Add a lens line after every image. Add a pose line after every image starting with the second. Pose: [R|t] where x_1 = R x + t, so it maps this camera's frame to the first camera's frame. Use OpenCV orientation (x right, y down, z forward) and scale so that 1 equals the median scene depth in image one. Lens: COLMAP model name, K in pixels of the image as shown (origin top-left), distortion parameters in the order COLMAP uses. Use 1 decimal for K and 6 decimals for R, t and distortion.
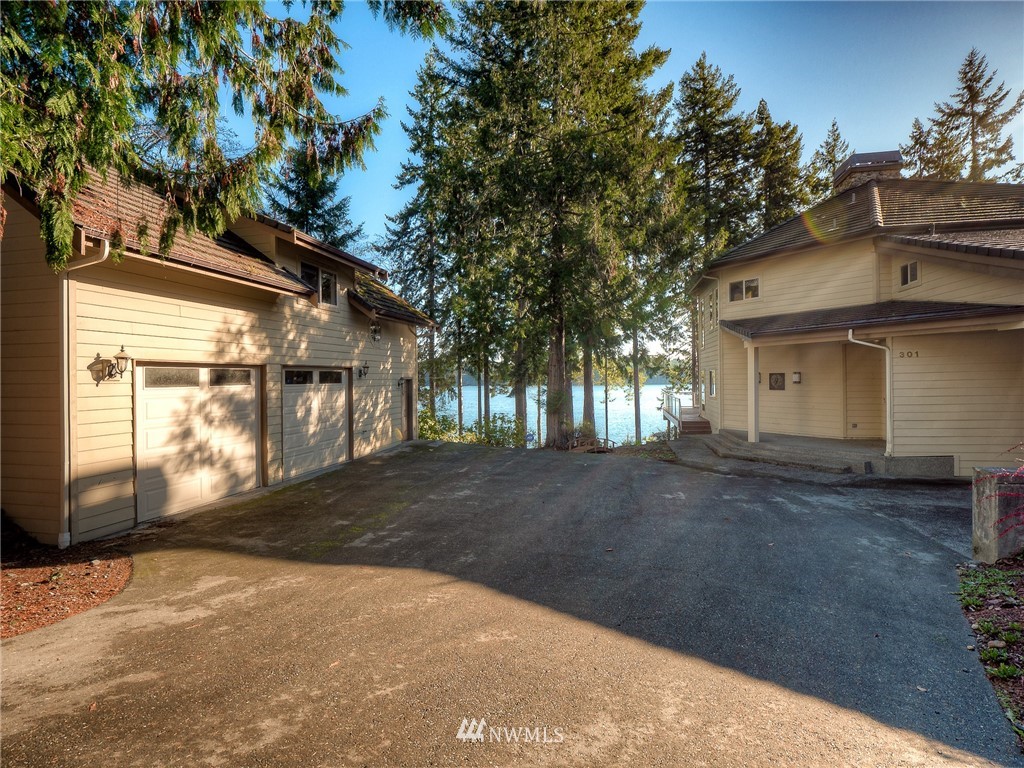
lens RADIAL K [[497.0, 0, 513.2], [0, 497.0, 381.0], [0, 0, 1]] dist [-0.016442, 0.000051]
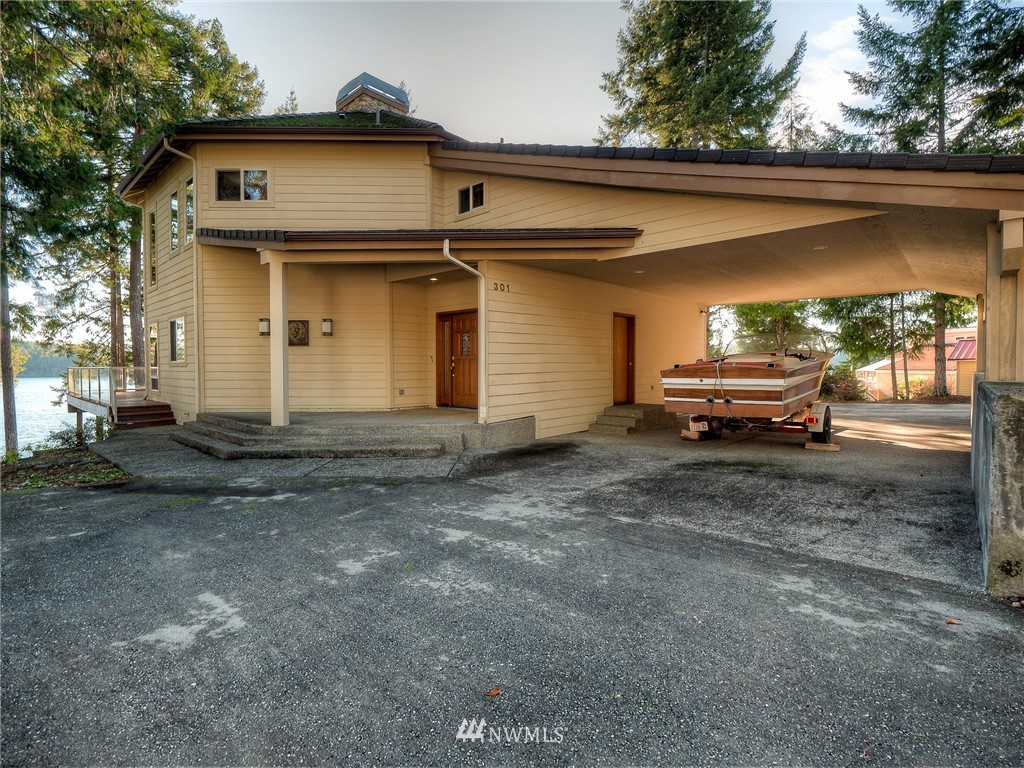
lens RADIAL K [[497.0, 0, 518.2], [0, 497.0, 379.7], [0, 0, 1]] dist [-0.016442, 0.000051]
pose [[0.496742, -0.012808, 0.867804, 0.118868], [0.000596, 0.999896, 0.014417, 0.061670], [-0.867898, -0.006644, 0.496698, 0.470333]]
